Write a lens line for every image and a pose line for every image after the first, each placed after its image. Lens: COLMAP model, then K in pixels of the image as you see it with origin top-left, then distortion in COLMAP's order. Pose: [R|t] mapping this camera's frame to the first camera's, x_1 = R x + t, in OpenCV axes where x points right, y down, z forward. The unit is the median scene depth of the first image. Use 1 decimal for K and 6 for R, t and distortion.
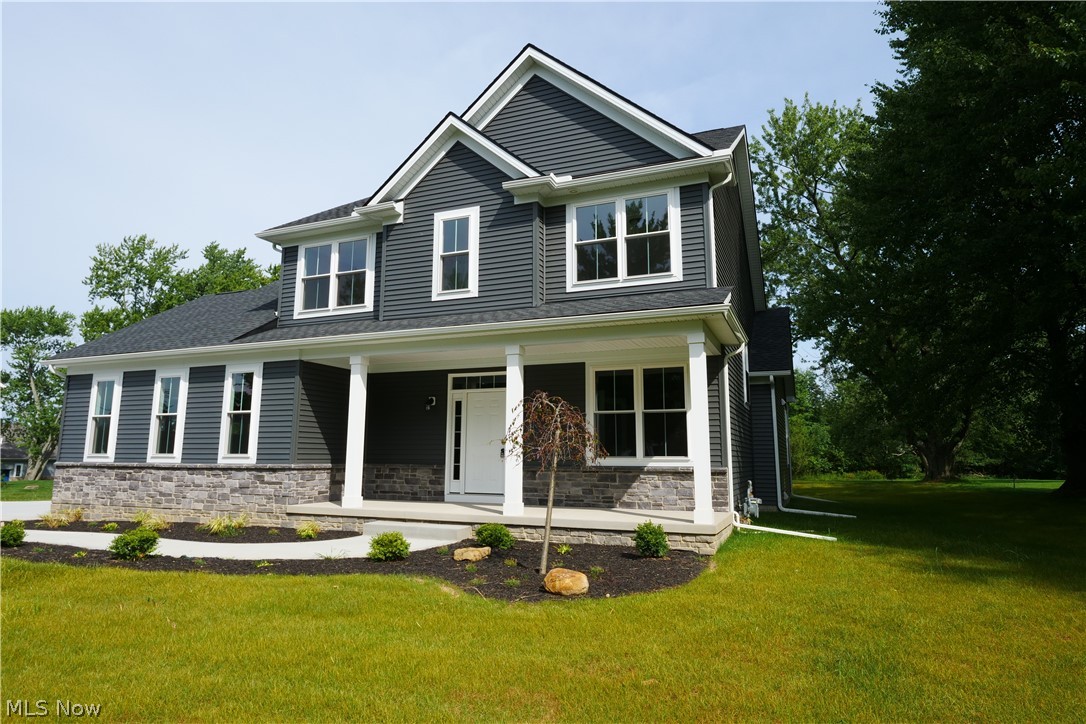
lens RADIAL K [[652.5, 0, 543.2], [0, 652.5, 349.1], [0, 0, 1]] dist [0.002081, -0.000295]
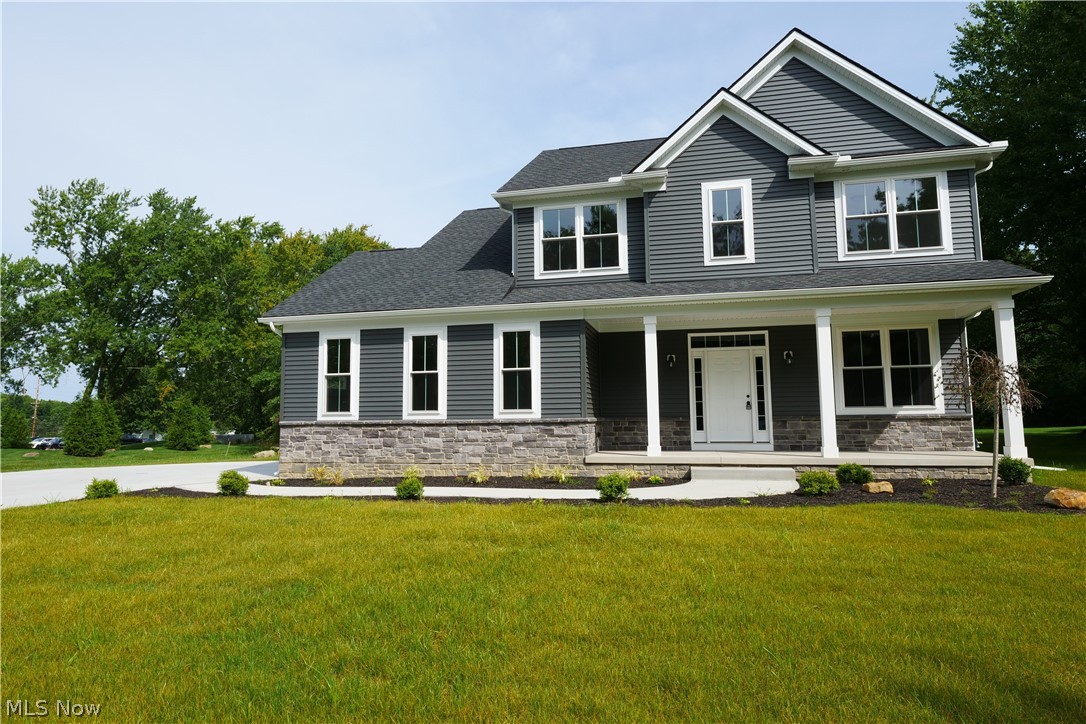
lens RADIAL K [[652.5, 0, 543.2], [0, 652.5, 349.1], [0, 0, 1]] dist [0.002081, -0.000295]
pose [[0.986070, 0.001277, 0.166328, -0.593888], [-0.011236, 0.998198, 0.058950, 0.002974], [-0.165953, -0.059998, 0.984307, -0.024488]]
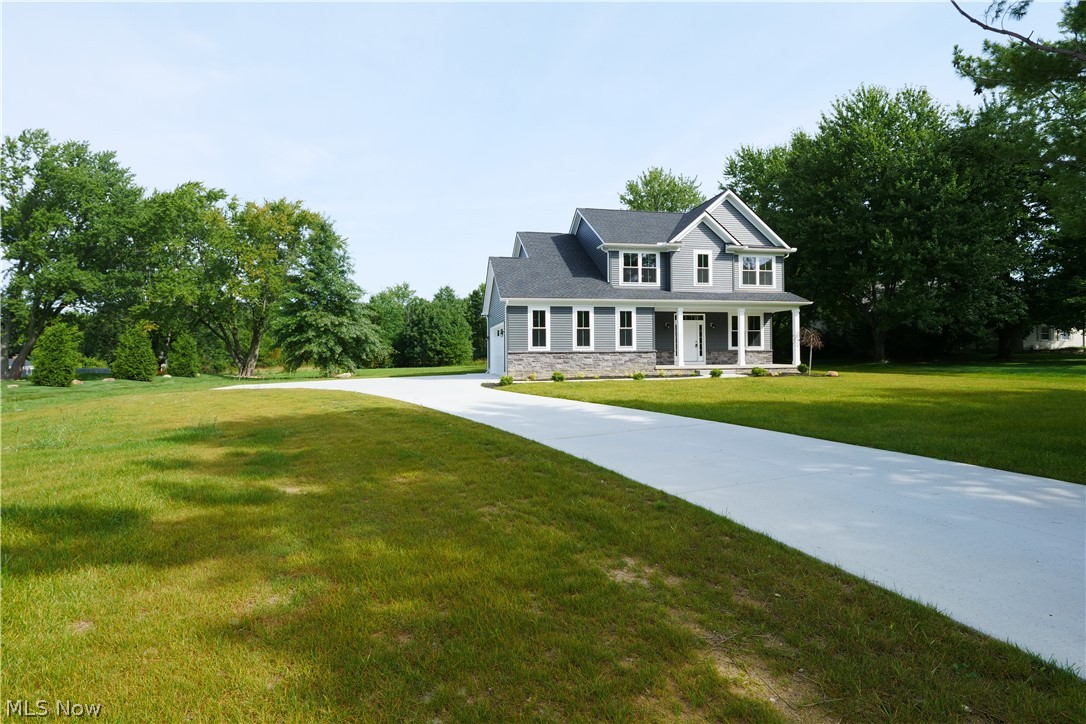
lens RADIAL K [[527.4, 0, 542.9], [0, 527.4, 344.8], [0, 0, 1]] dist [-0.004300, -0.000556]
pose [[0.826273, -0.001088, 0.563269, -1.753557], [-0.080372, 0.989538, 0.119811, -0.045326], [-0.557506, -0.144267, 0.817541, -0.368646]]
